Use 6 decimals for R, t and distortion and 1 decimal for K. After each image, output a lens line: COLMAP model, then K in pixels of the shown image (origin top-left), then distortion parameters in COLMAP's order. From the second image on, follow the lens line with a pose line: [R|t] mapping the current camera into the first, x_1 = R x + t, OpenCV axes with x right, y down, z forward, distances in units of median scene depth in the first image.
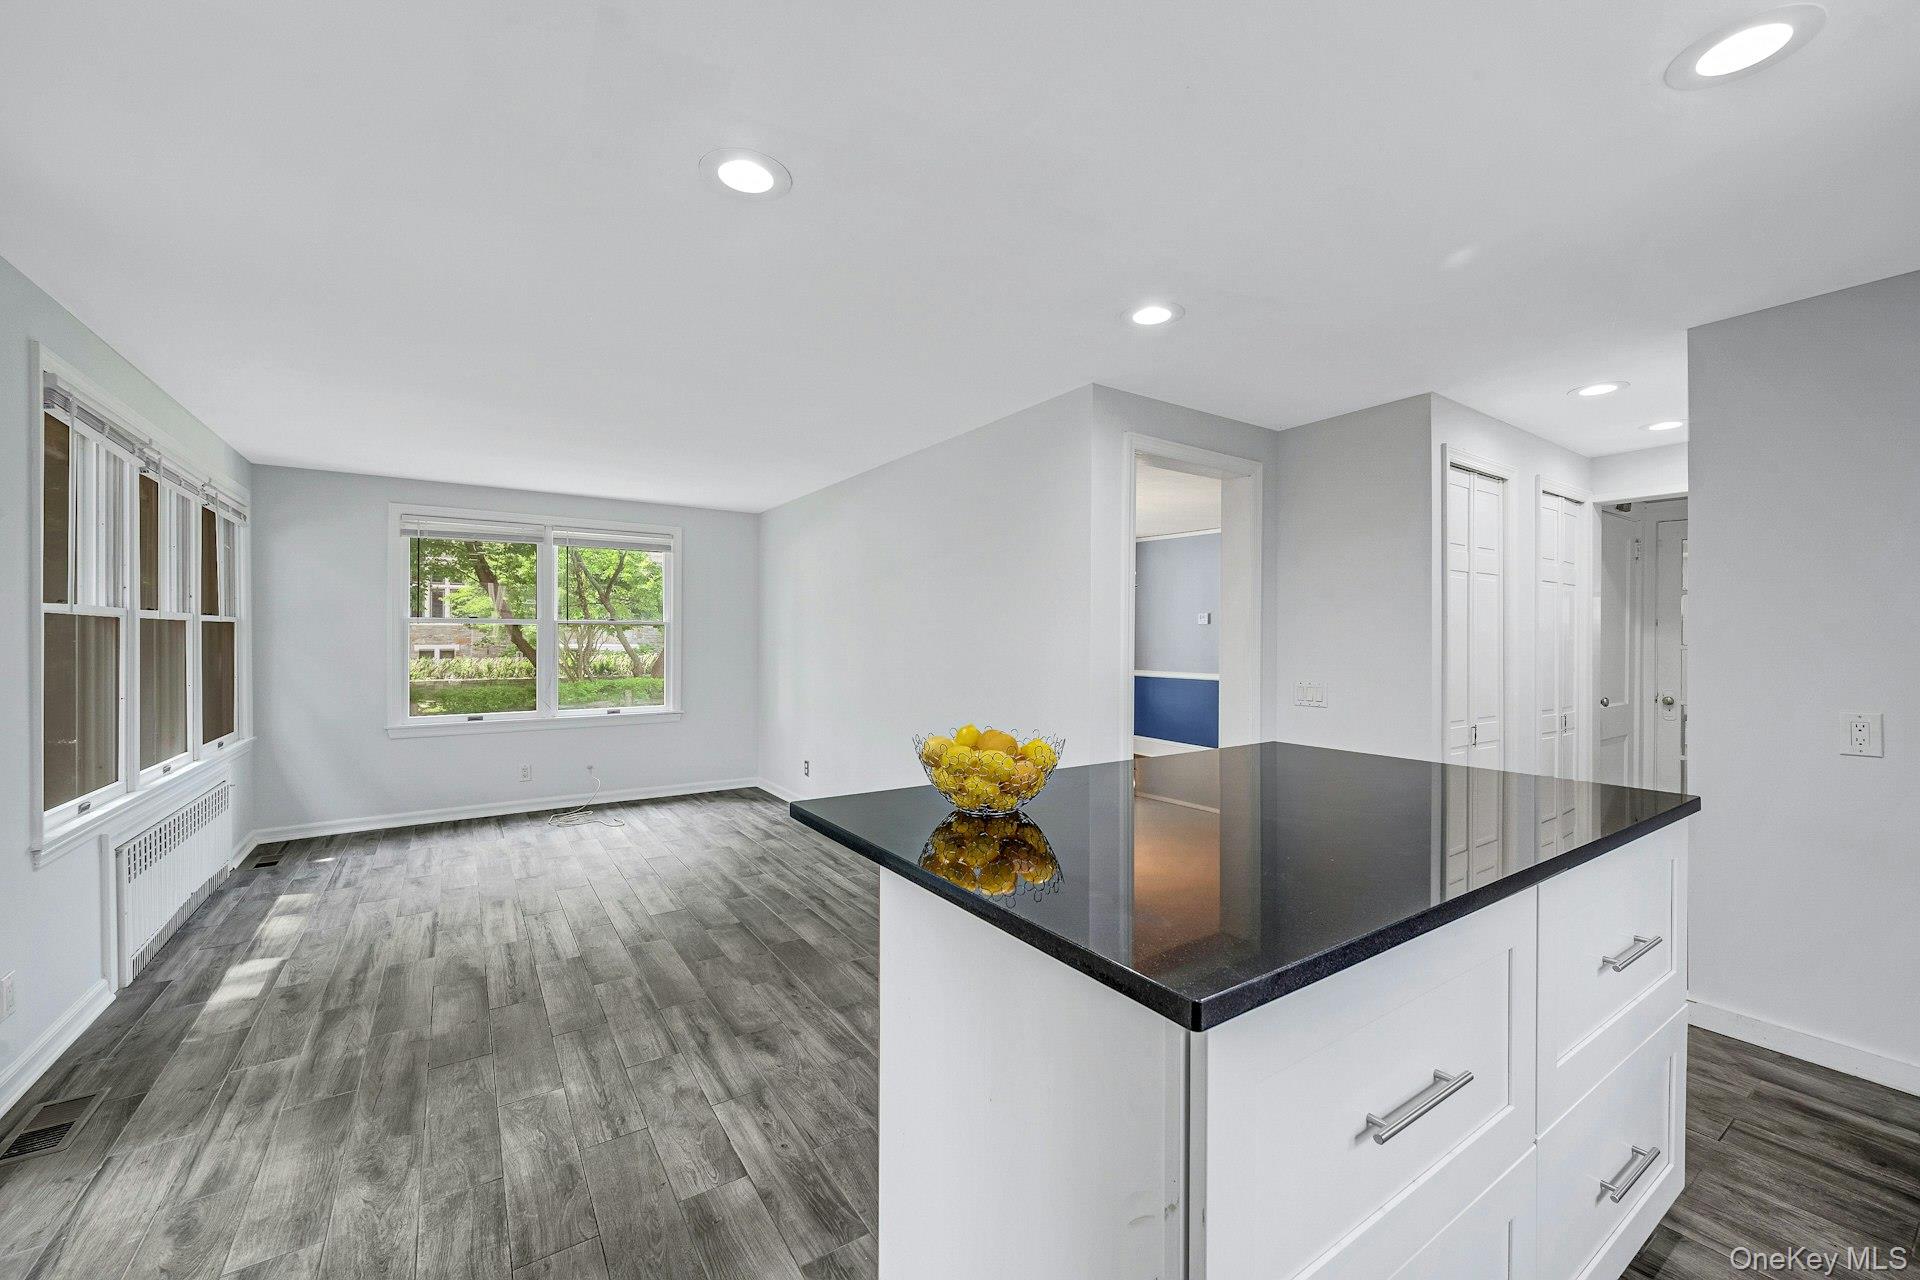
lens RADIAL K [[755.0, 0, 960.0], [0, 755.0, 640.0], [0, 0, 1]] dist [0.001756, 0.000437]
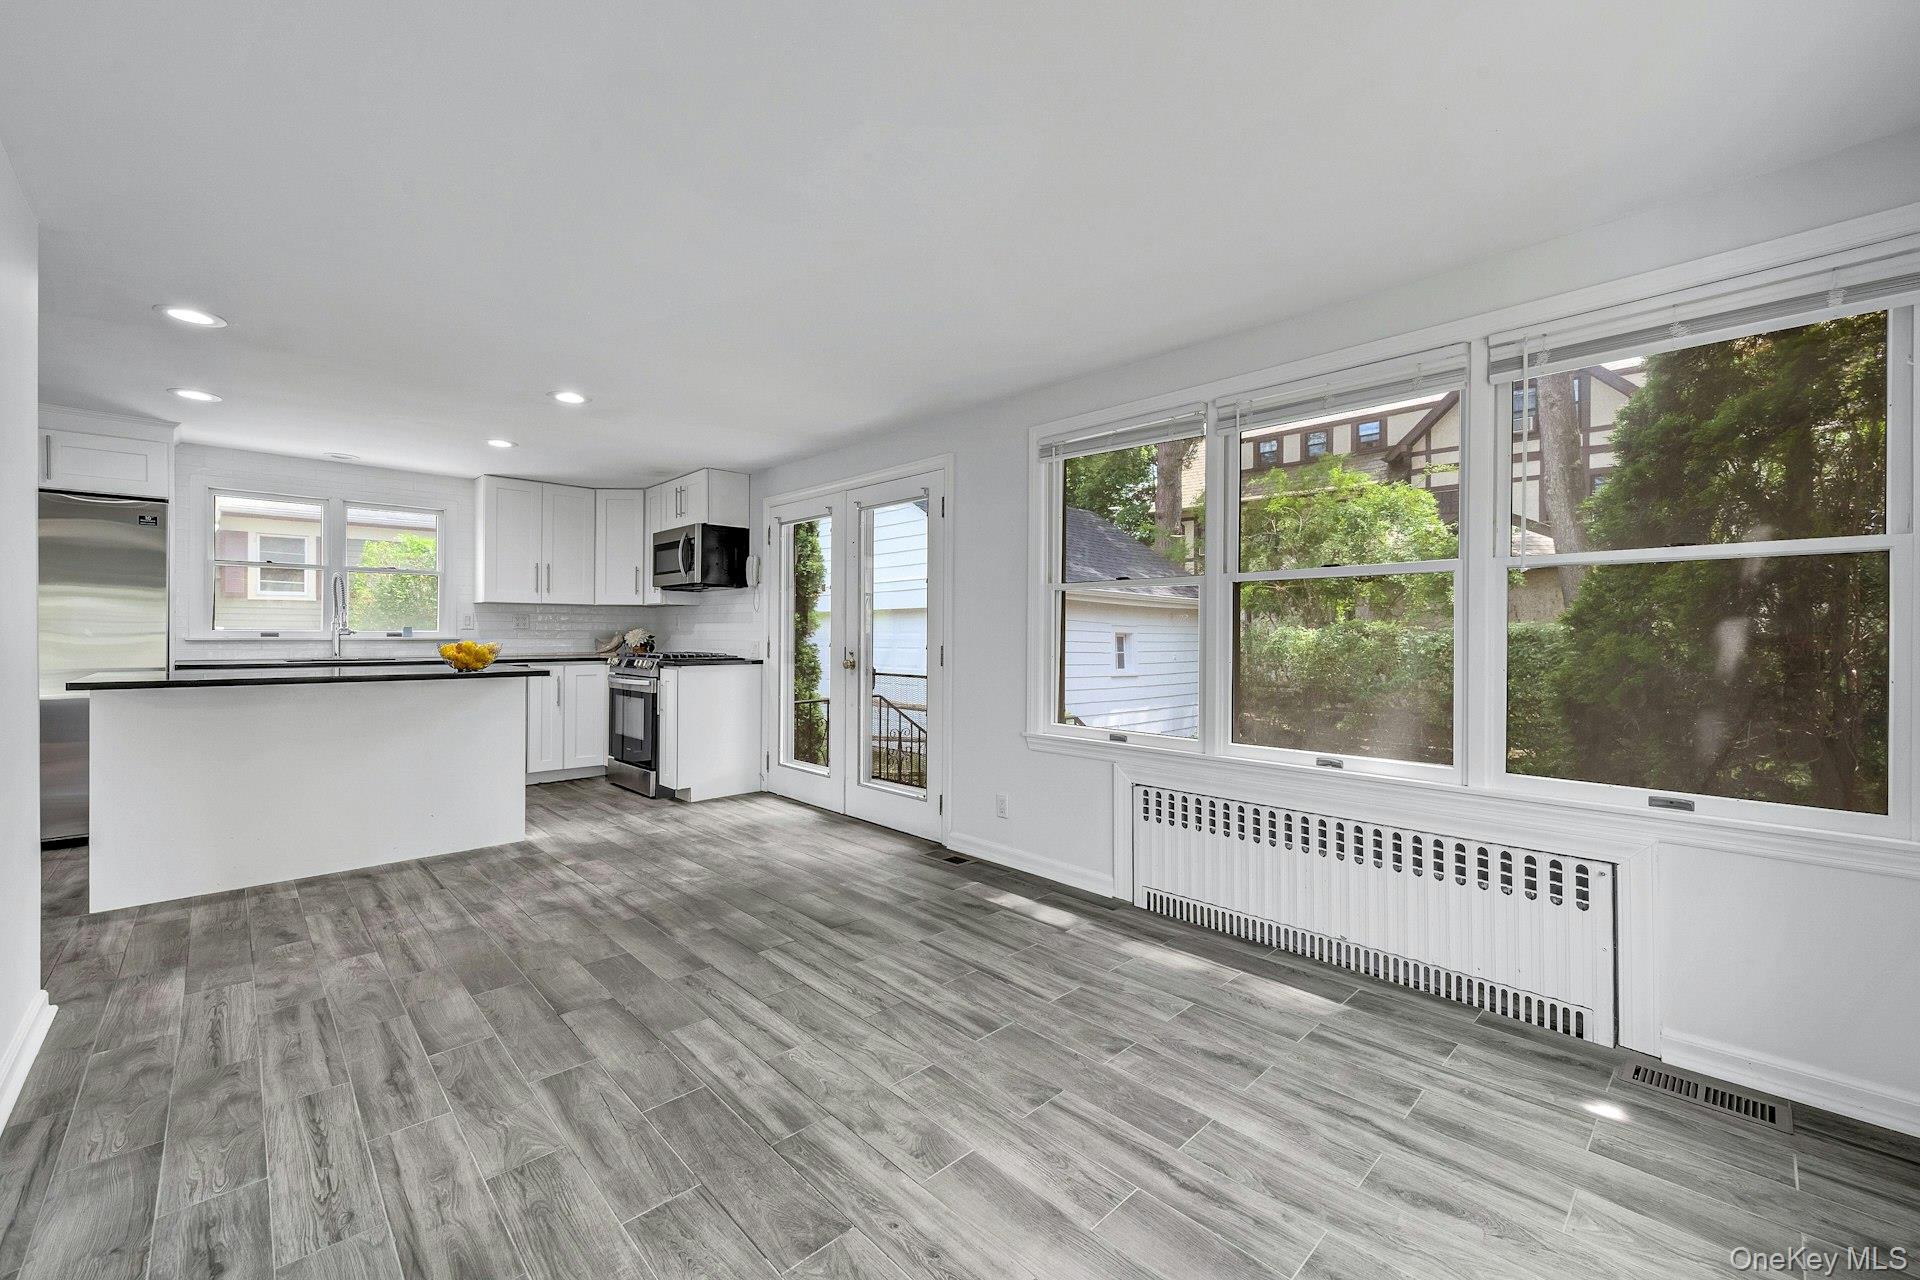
lens RADIAL K [[767.1, 0, 961.4], [0, 767.1, 634.2], [0, 0, 1]] dist [0.000527, 0.000048]
pose [[-0.984546, -0.006296, -0.175012, -0.602517], [-0.006780, 0.999975, 0.002169, 0.040517], [0.174994, 0.003322, -0.984564, 2.008012]]
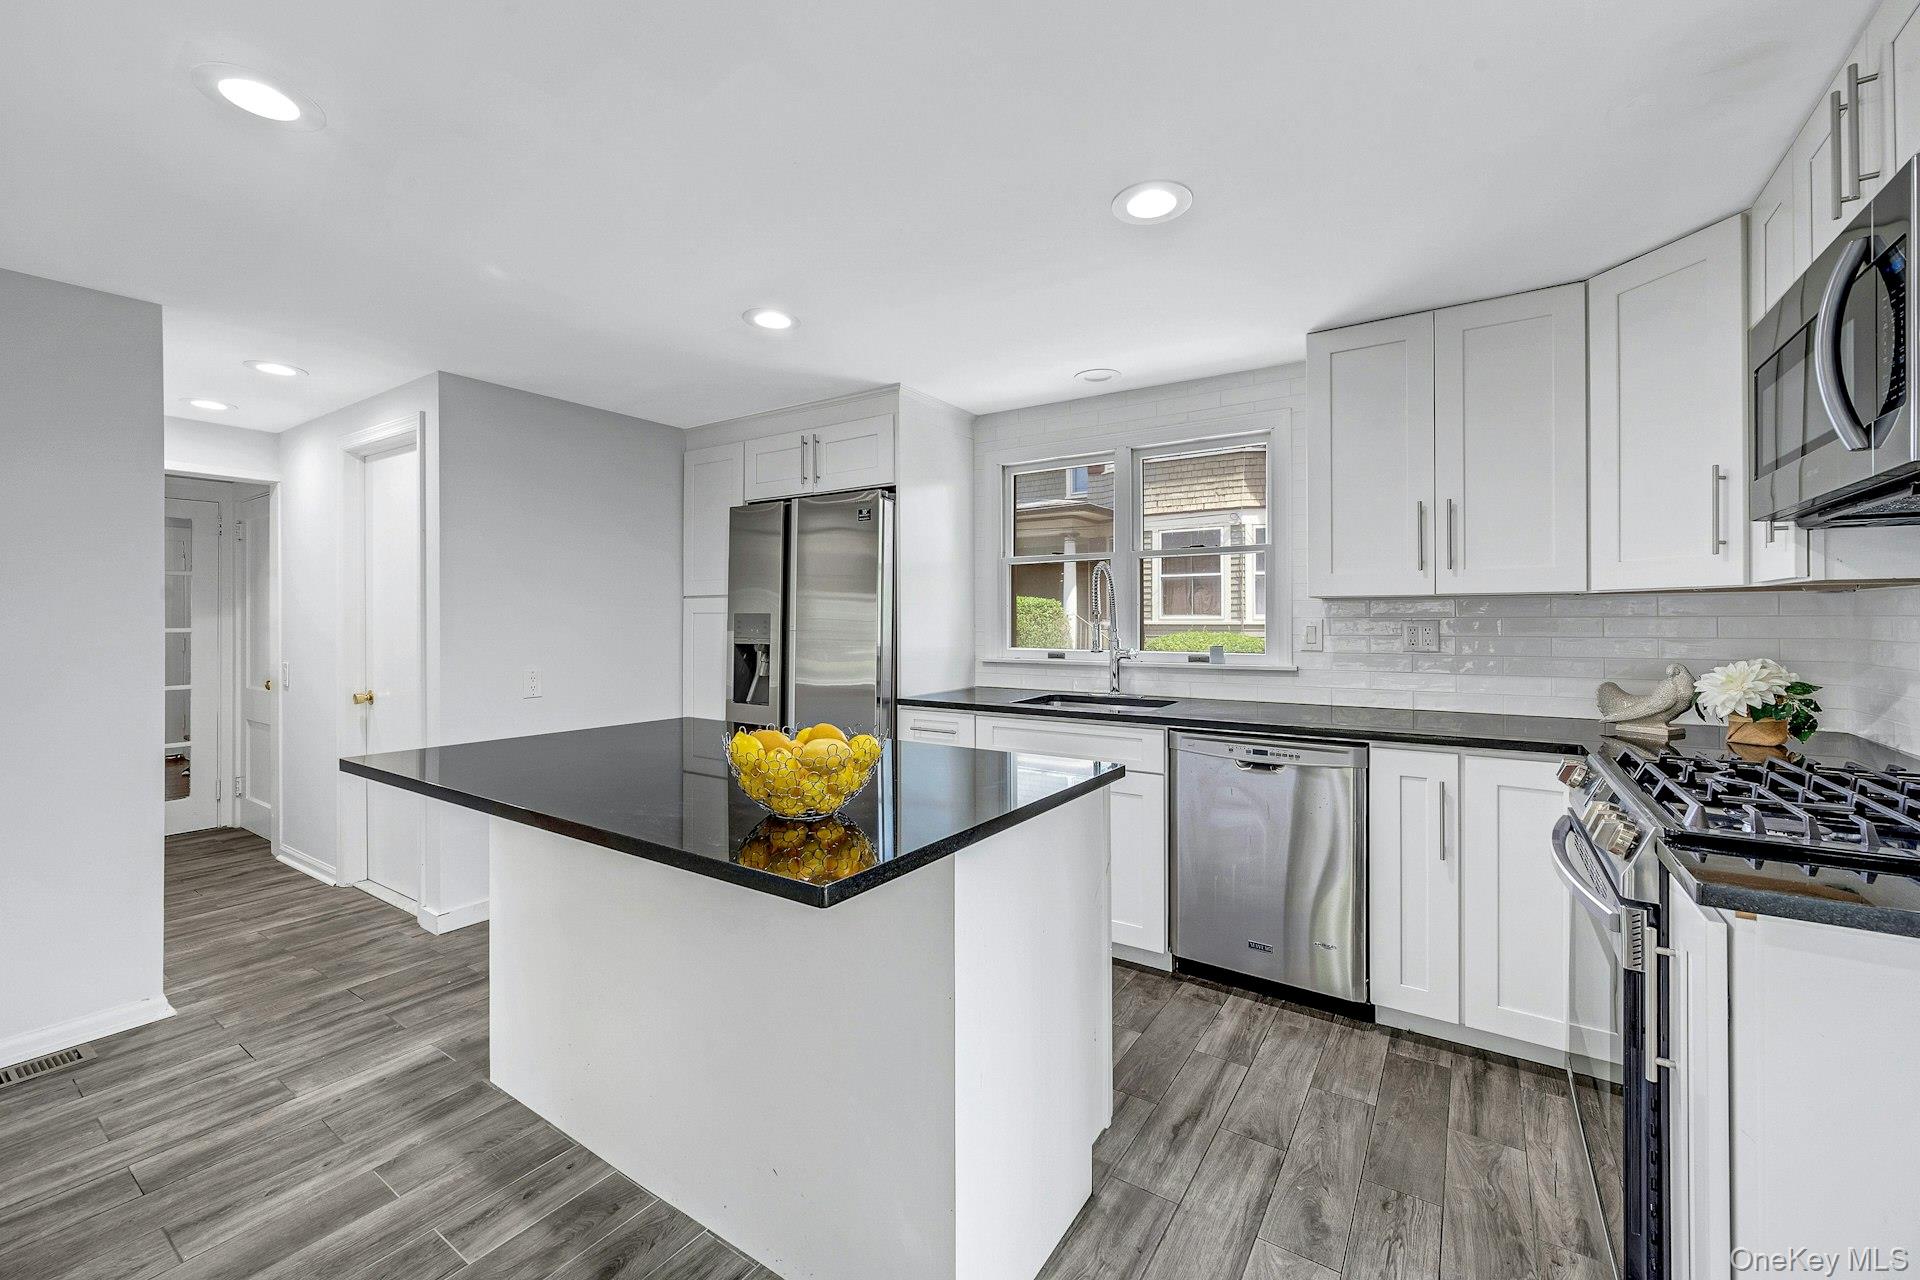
lens RADIAL K [[772.8, 0, 958.8], [0, 772.8, 621.7], [0, 0, 1]] dist [0.000156, -0.000059]
pose [[-0.377759, -0.001052, 0.925903, -0.457183], [0.003320, 0.999991, 0.002491, -0.004581], [-0.925898, 0.004015, -0.377752, 0.604445]]
